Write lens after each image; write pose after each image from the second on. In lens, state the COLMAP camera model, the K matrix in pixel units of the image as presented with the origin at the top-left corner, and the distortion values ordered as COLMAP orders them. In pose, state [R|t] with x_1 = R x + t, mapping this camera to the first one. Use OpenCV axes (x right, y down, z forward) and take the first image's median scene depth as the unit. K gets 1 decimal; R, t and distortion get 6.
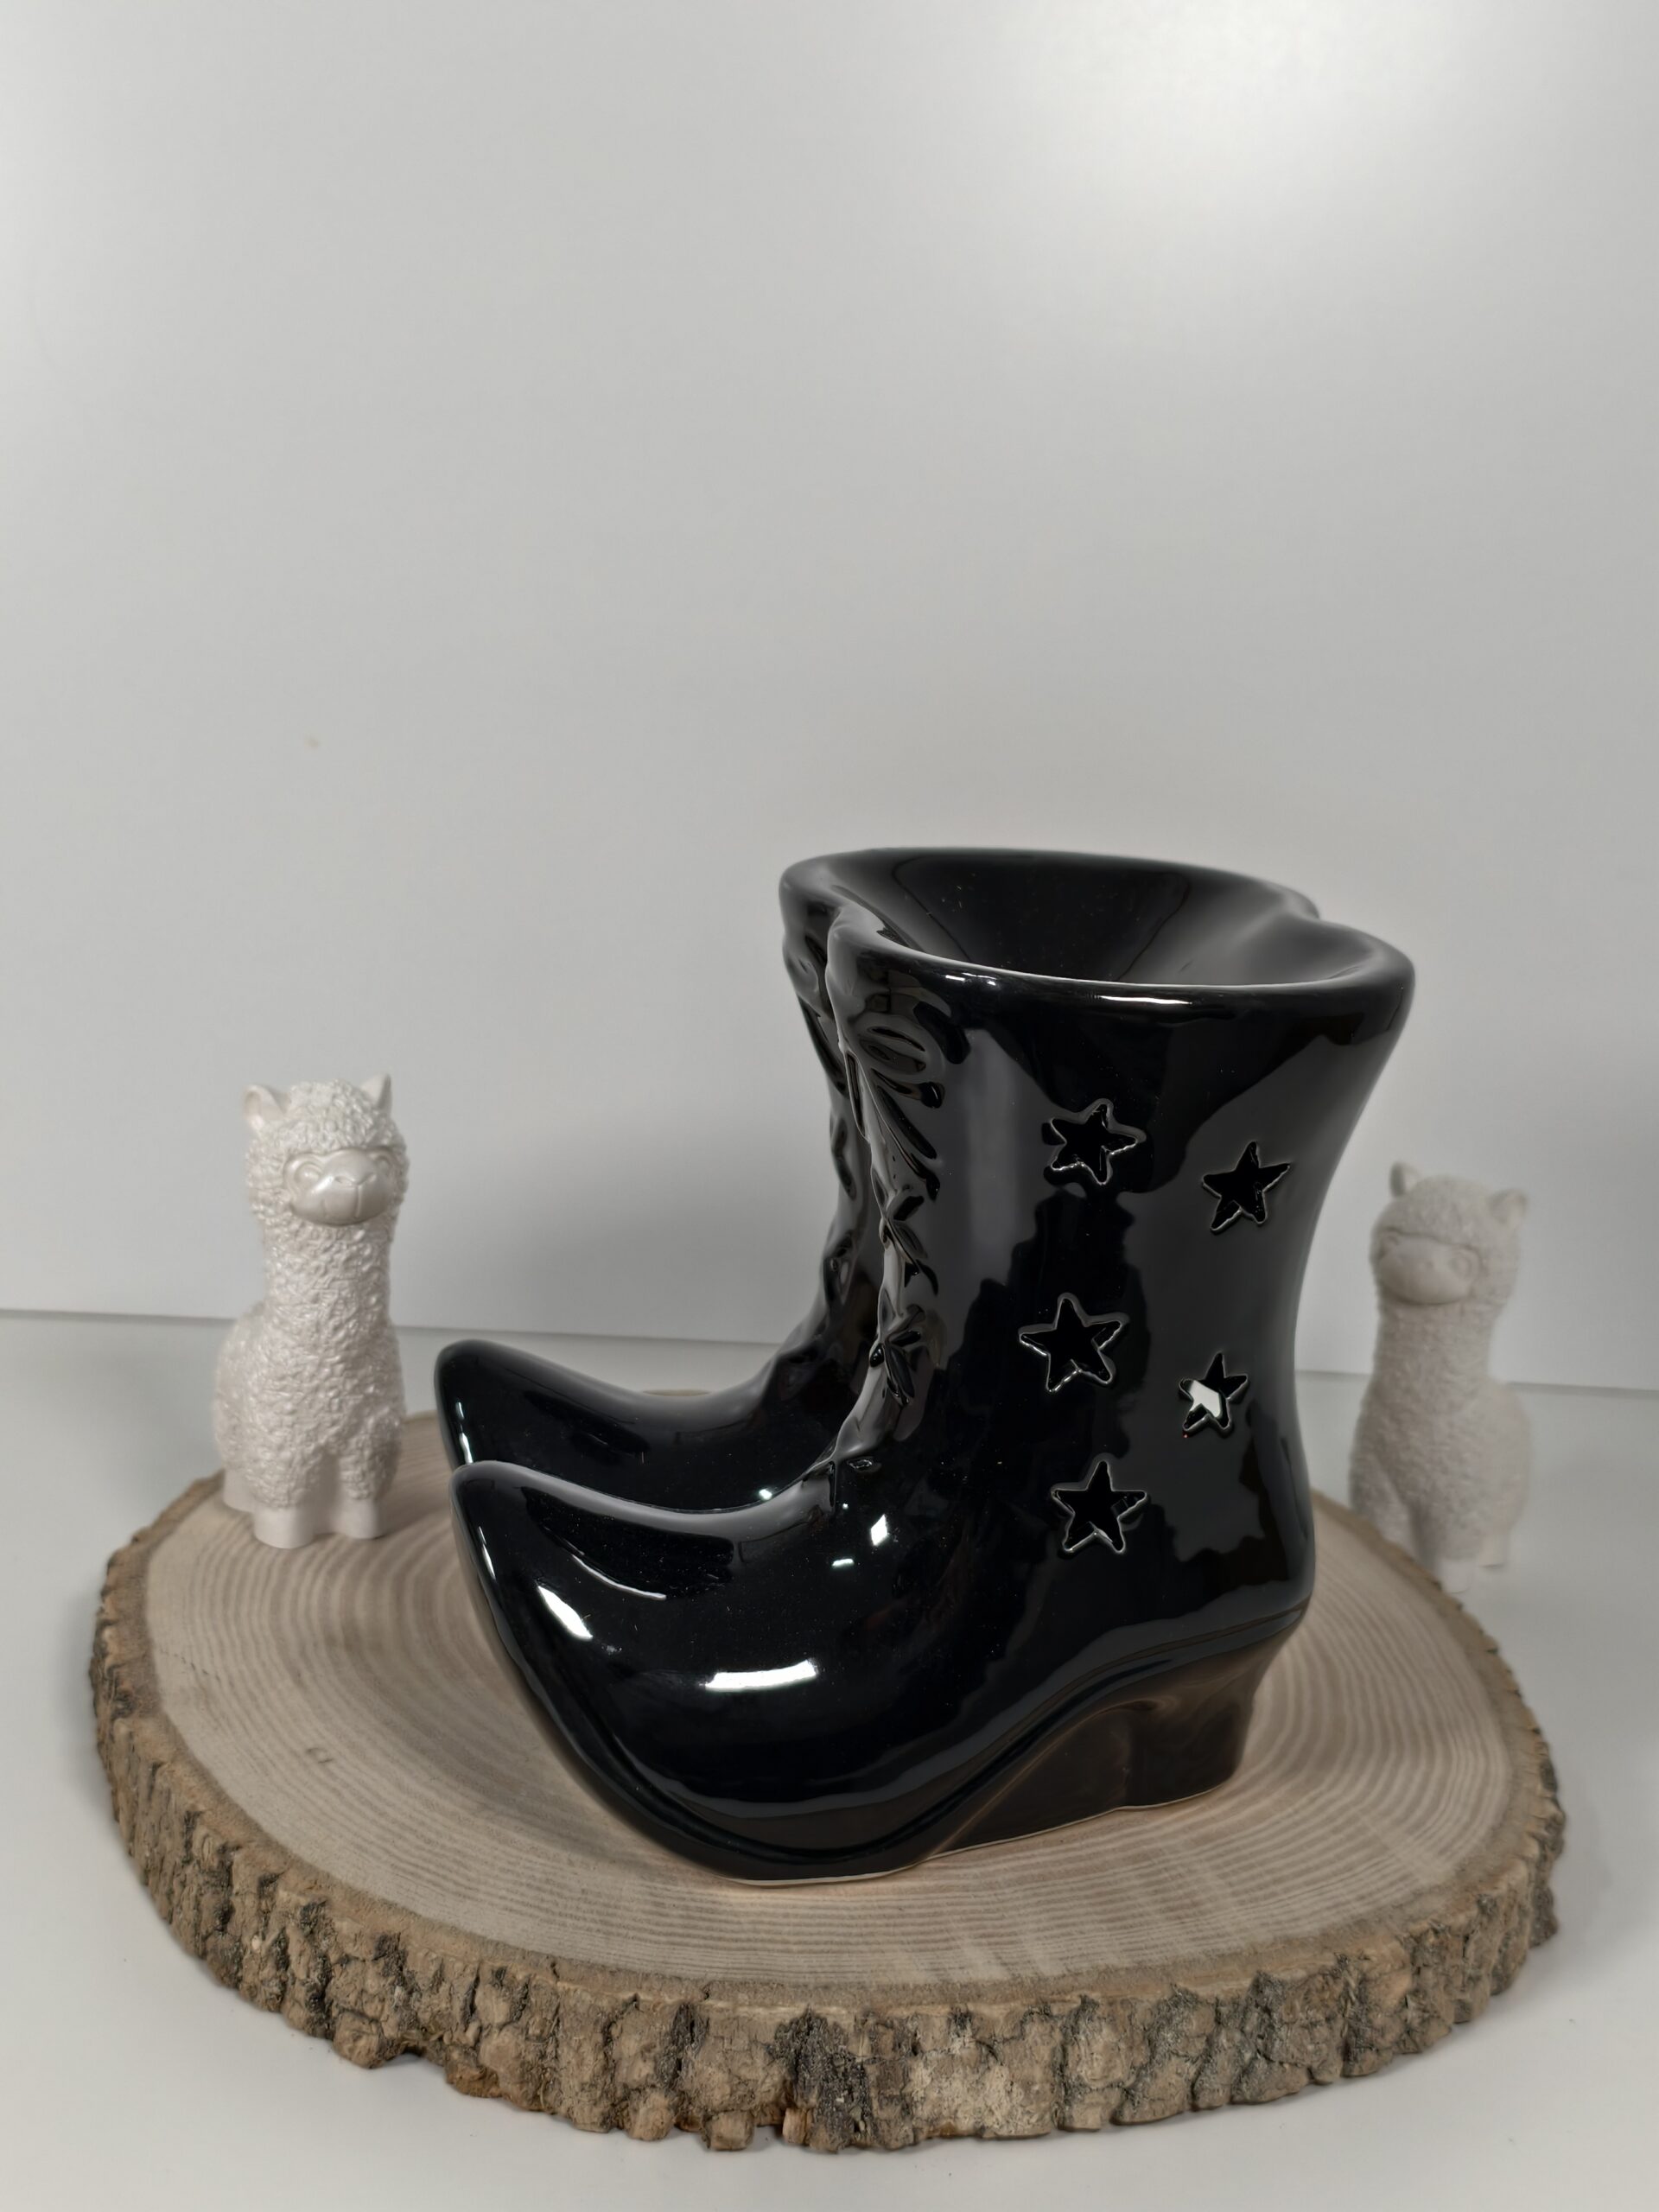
lens RADIAL K [[3022.9, 0, 824.8], [0, 3022.9, 1099.2], [0, 0, 1]] dist [0.054105, 0.000000]
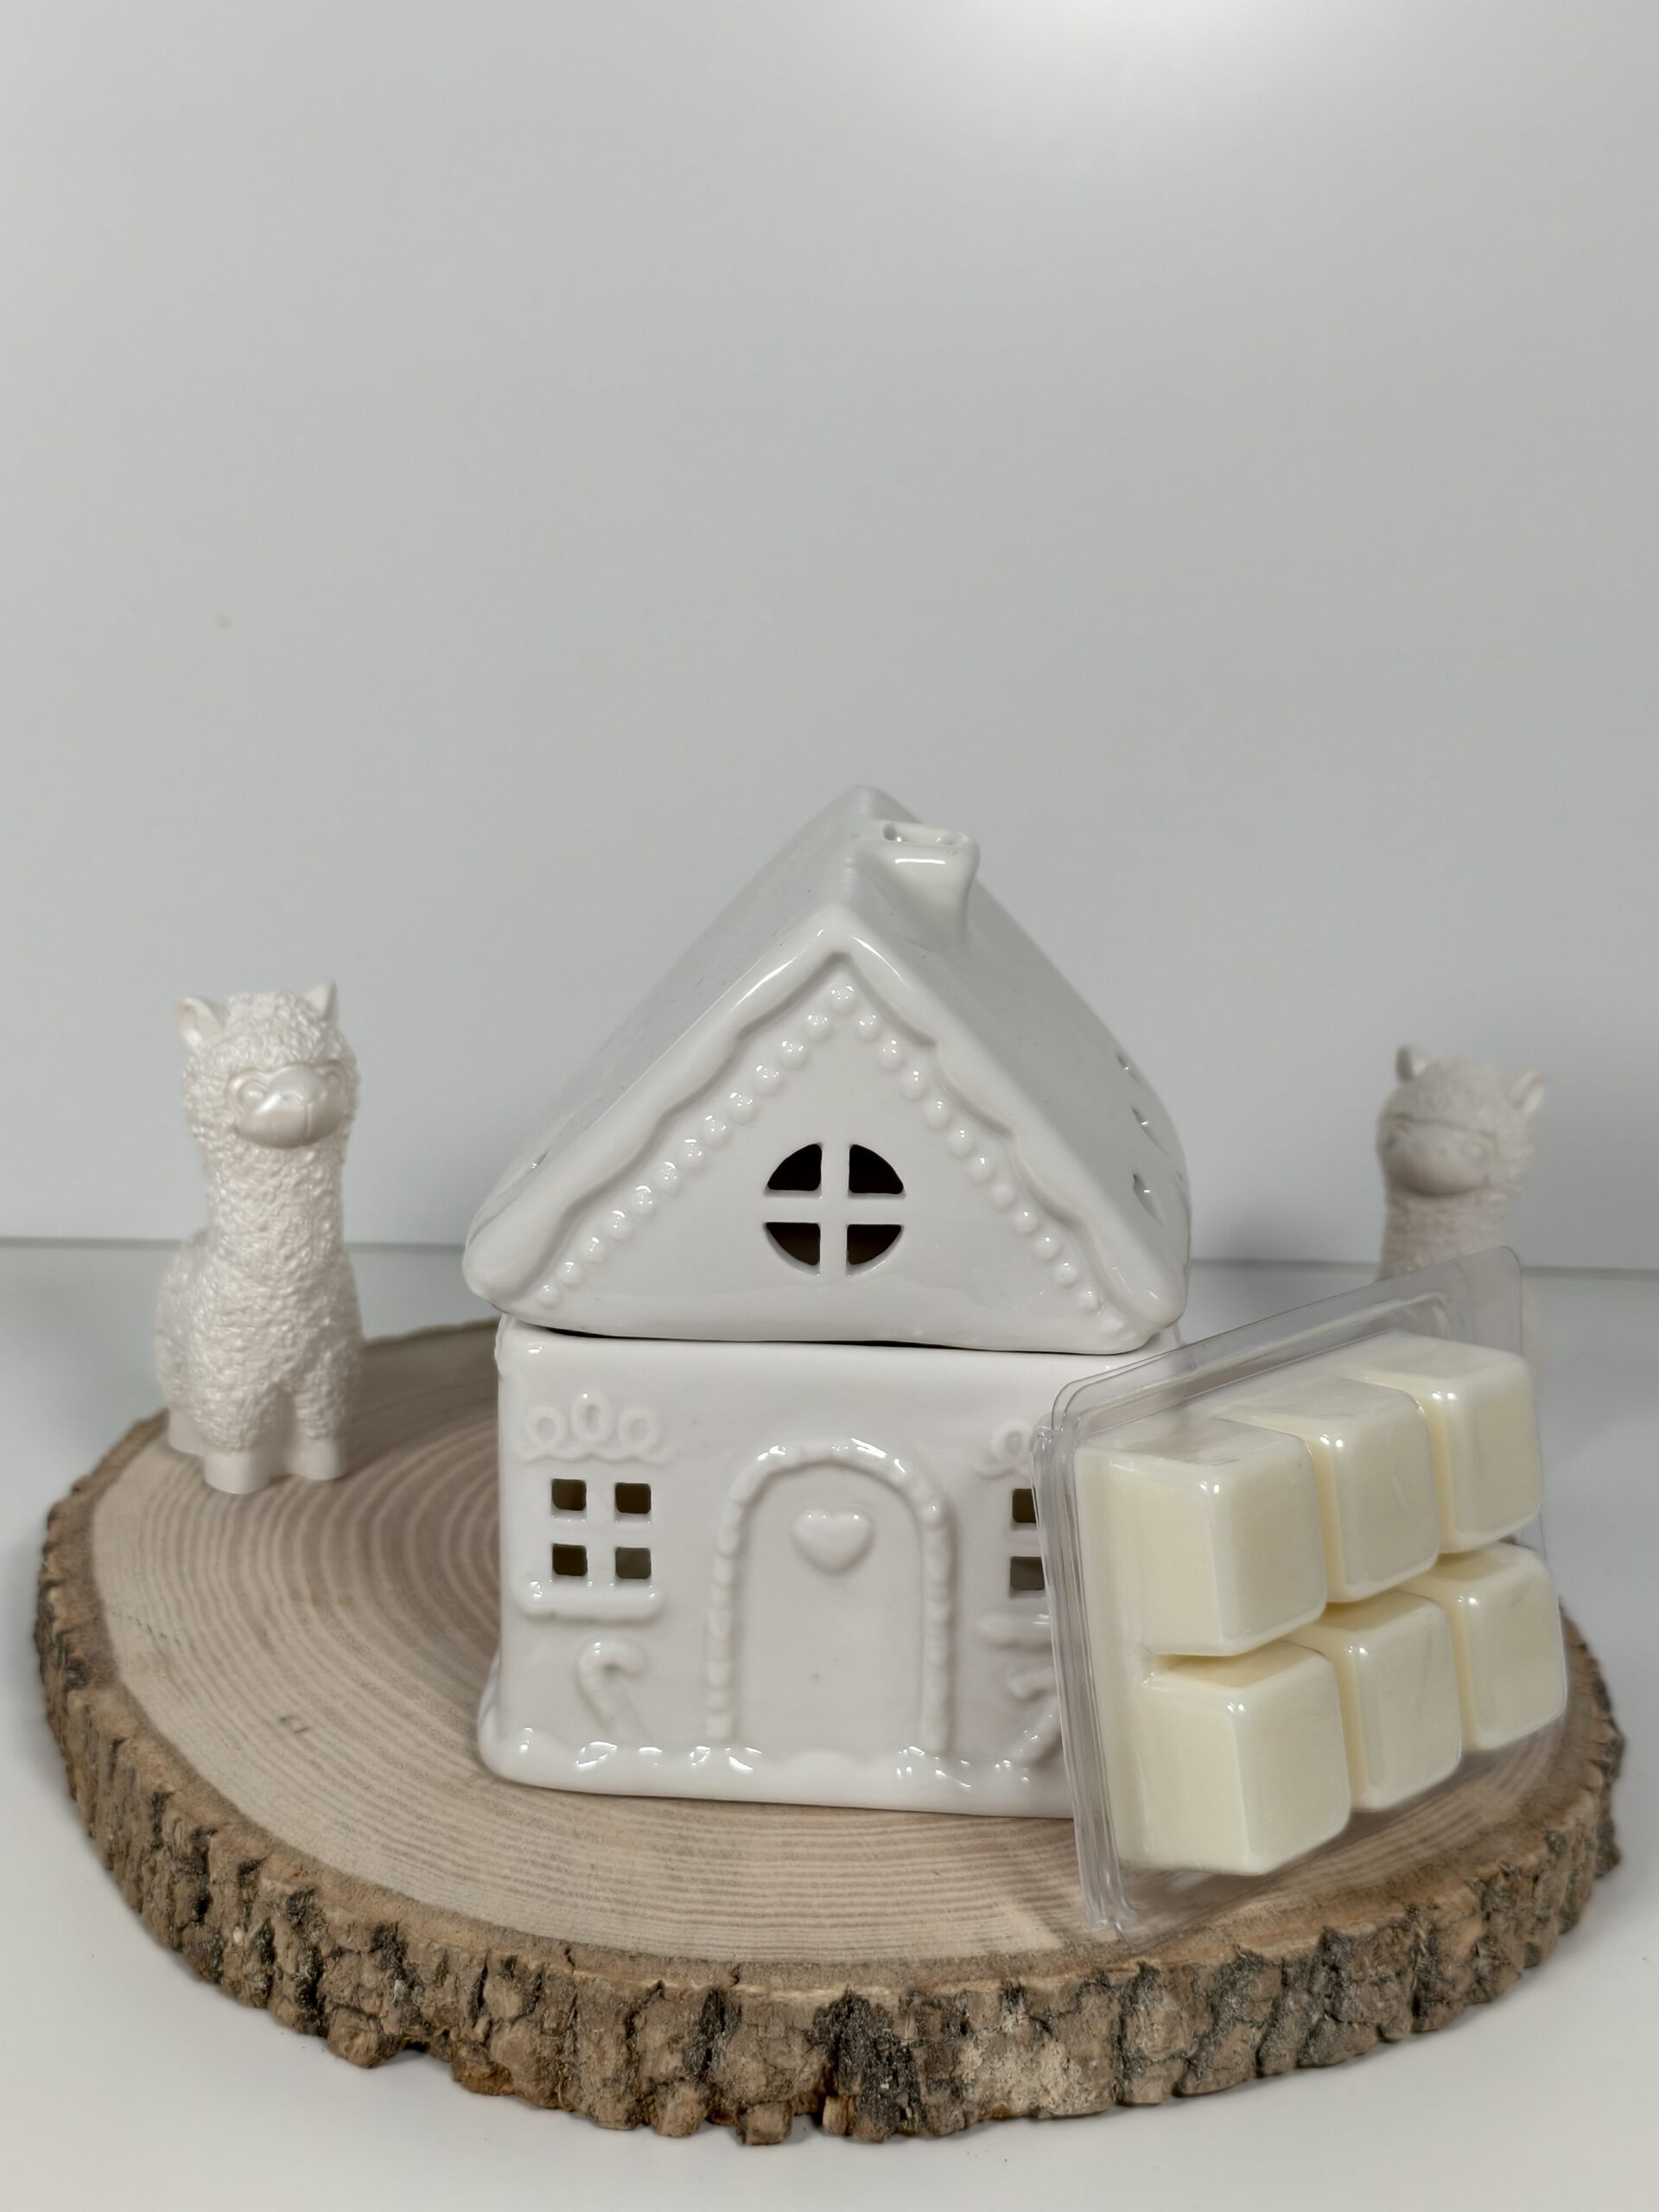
lens RADIAL K [[3022.9, 0, 829.8], [0, 3022.9, 1117.5], [0, 0, 1]] dist [0.054105, 0.000000]
pose [[0.998903, -0.027463, 0.037920, -0.036216], [0.025641, 0.998531, 0.047735, -0.008750], [-0.039175, -0.046710, 0.998140, 0.086553]]
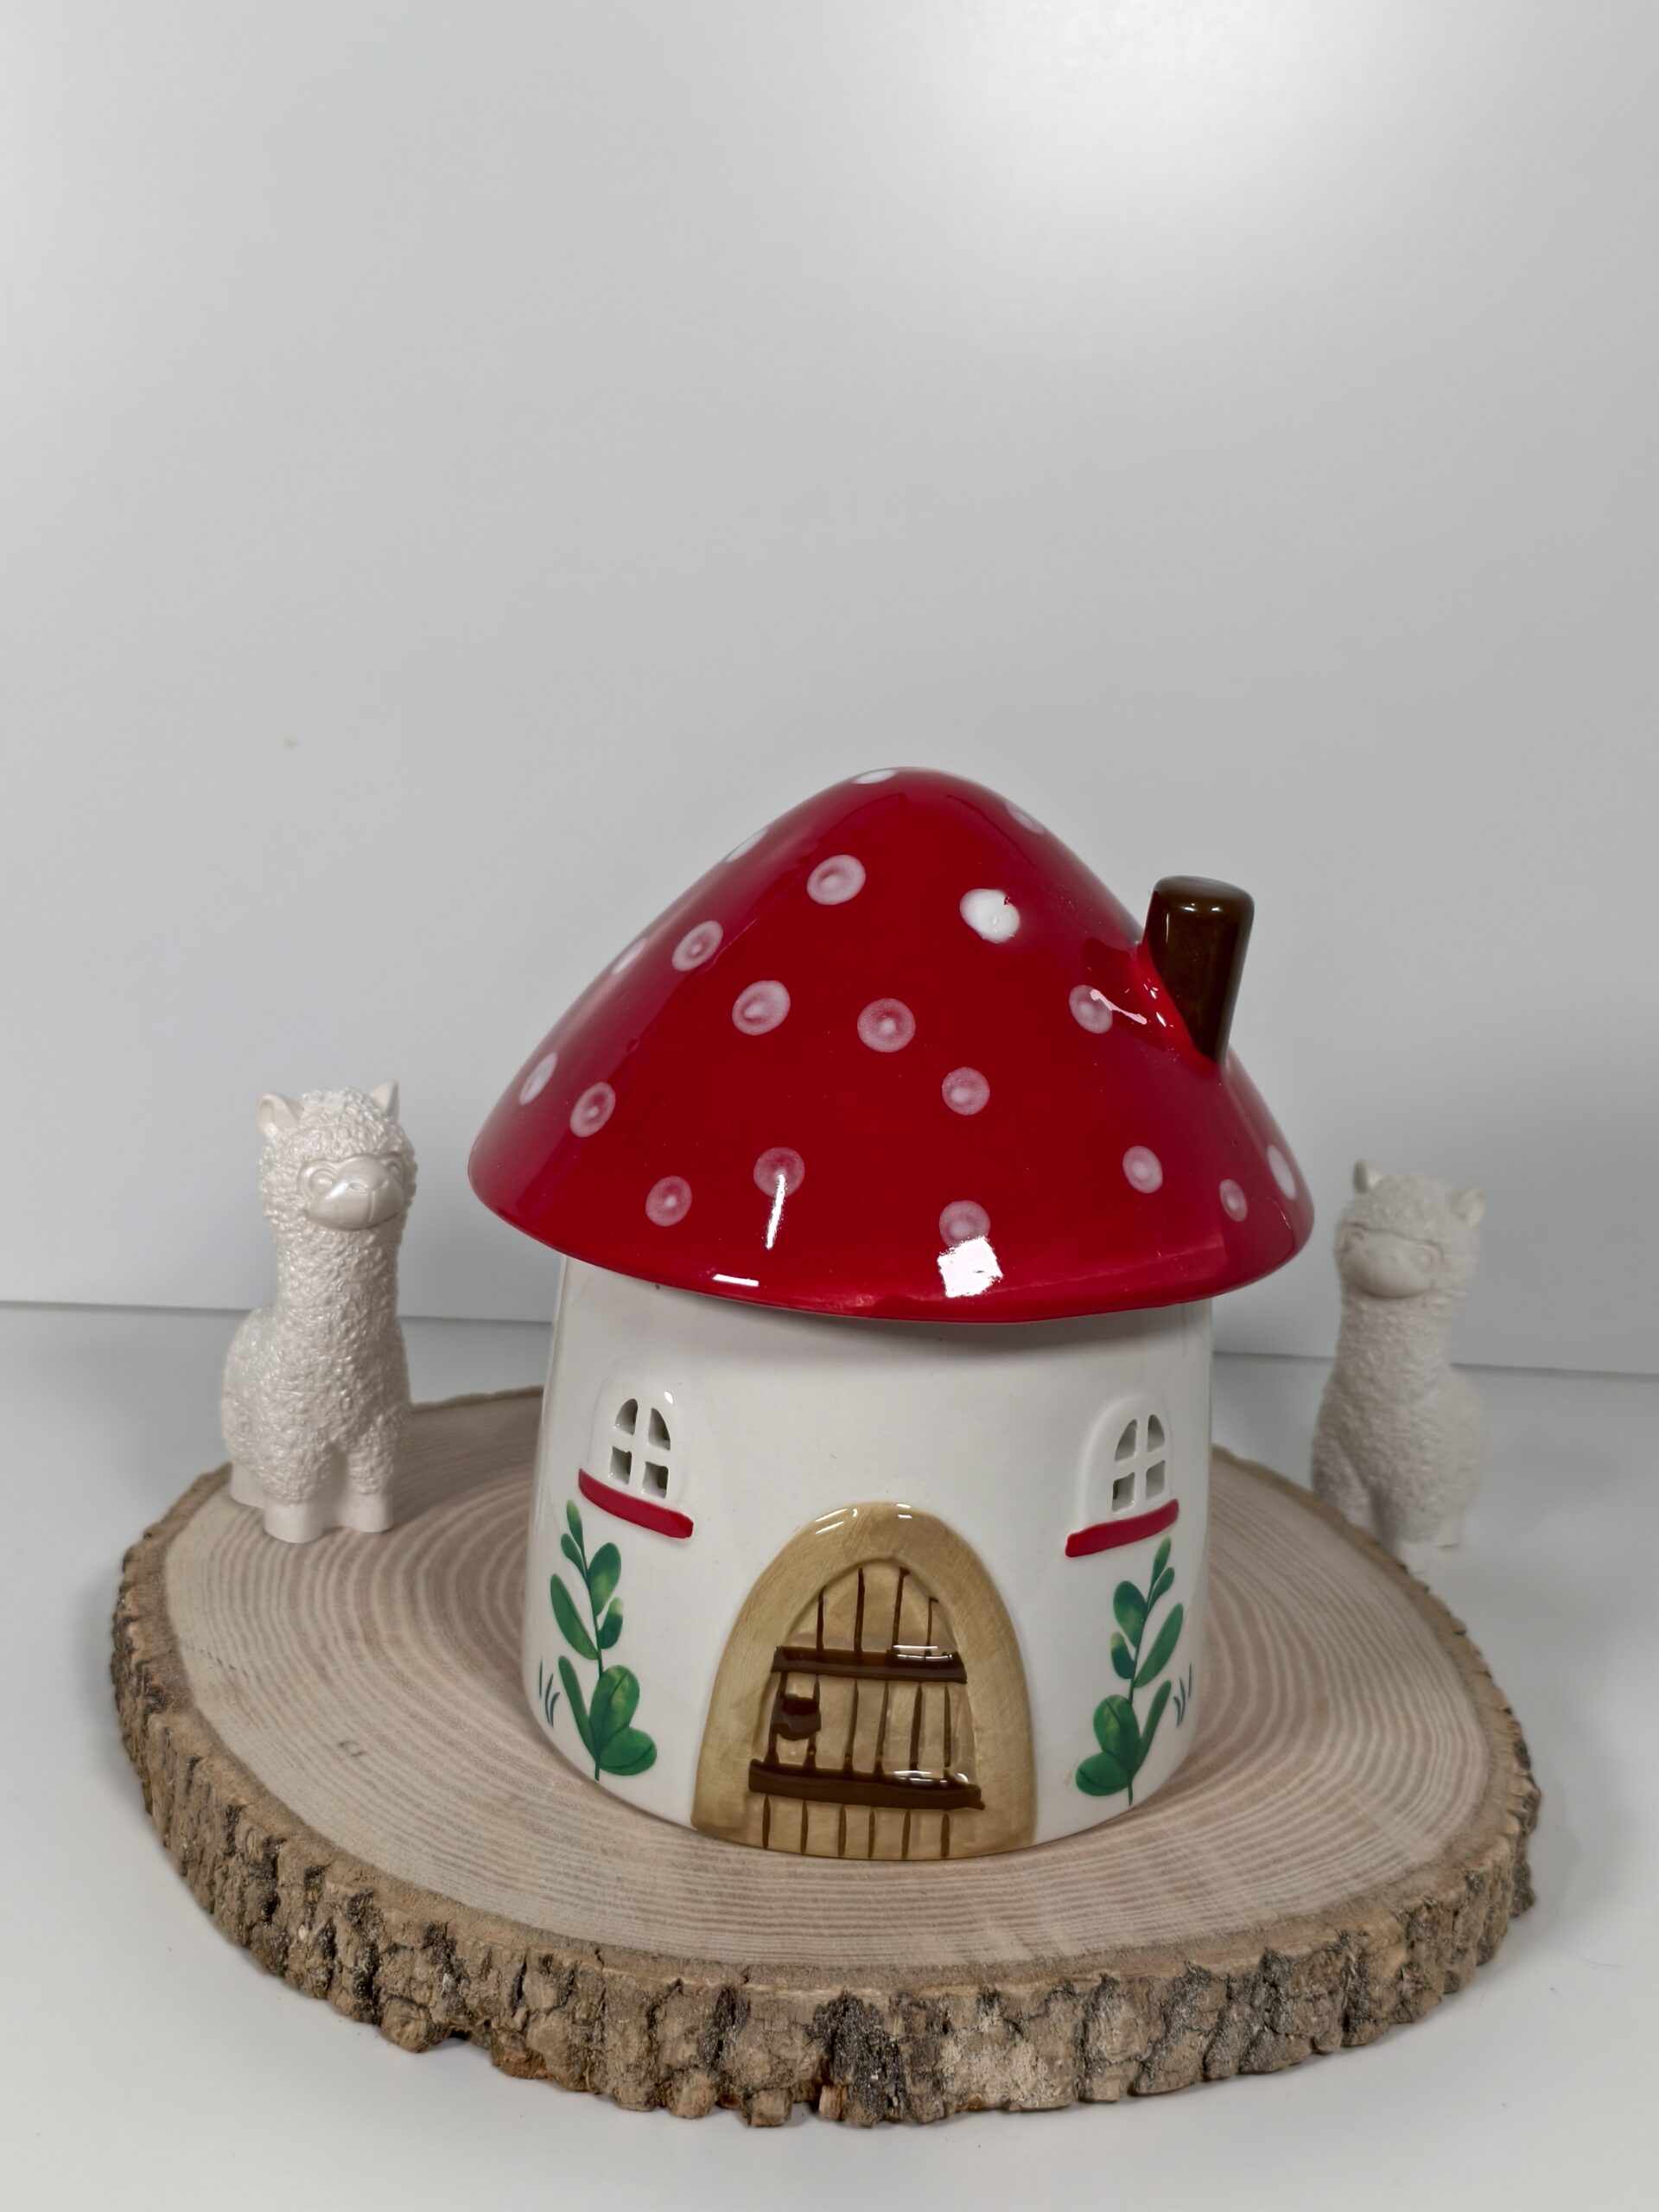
lens RADIAL K [[3022.9, 0, 823.7], [0, 3022.9, 1084.9], [0, 0, 1]] dist [0.054105, 0.000000]
pose [[0.999127, -0.001081, 0.041759, -0.052446], [0.000582, 0.999928, 0.011957, -0.023903], [-0.041769, -0.011922, 0.999056, -0.039871]]
